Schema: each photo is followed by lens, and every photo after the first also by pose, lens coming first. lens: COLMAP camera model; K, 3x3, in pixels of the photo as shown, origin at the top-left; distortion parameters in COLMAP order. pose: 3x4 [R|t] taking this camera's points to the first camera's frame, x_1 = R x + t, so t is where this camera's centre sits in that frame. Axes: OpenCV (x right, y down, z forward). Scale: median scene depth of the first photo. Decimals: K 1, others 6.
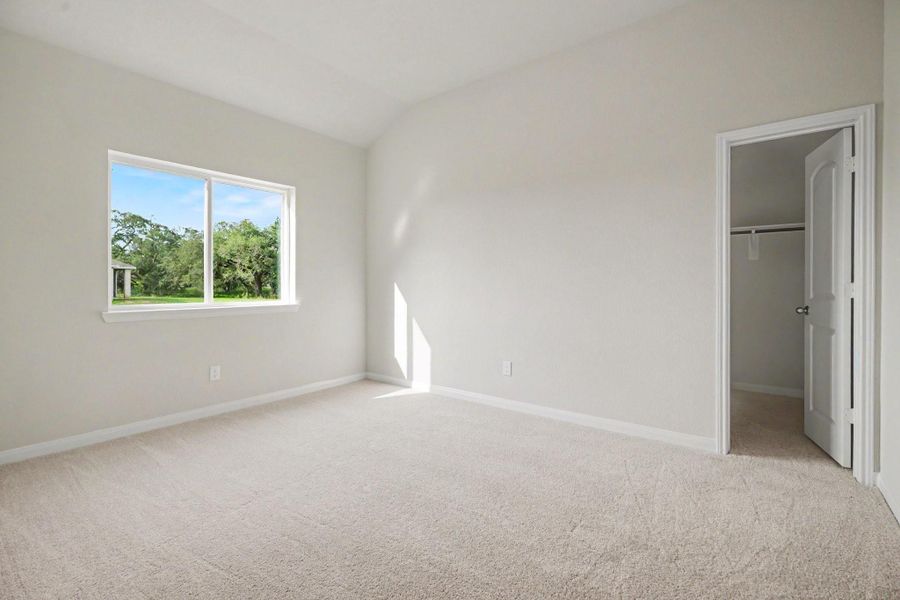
lens RADIAL K [[408.9, 0, 449.0], [0, 408.9, 290.8], [0, 0, 1]] dist [-0.001409, 0.000475]
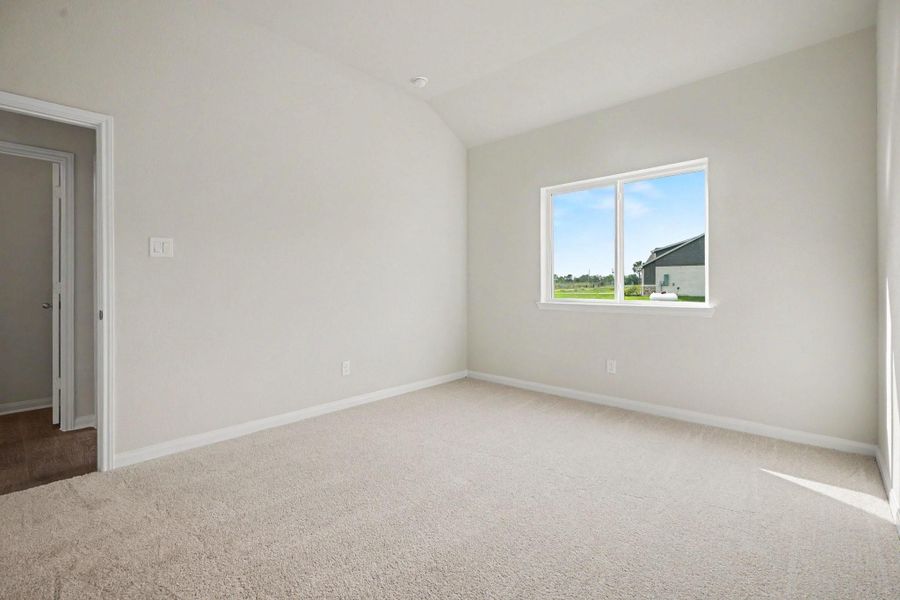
lens RADIAL K [[408.9, 0, 450.4], [0, 408.9, 295.5], [0, 0, 1]] dist [-0.001409, 0.000475]
pose [[-0.091073, 0.023103, -0.995576, 0.511212], [-0.014284, 0.999598, 0.024503, -0.003151], [0.995742, 0.016452, -0.090707, 0.675223]]
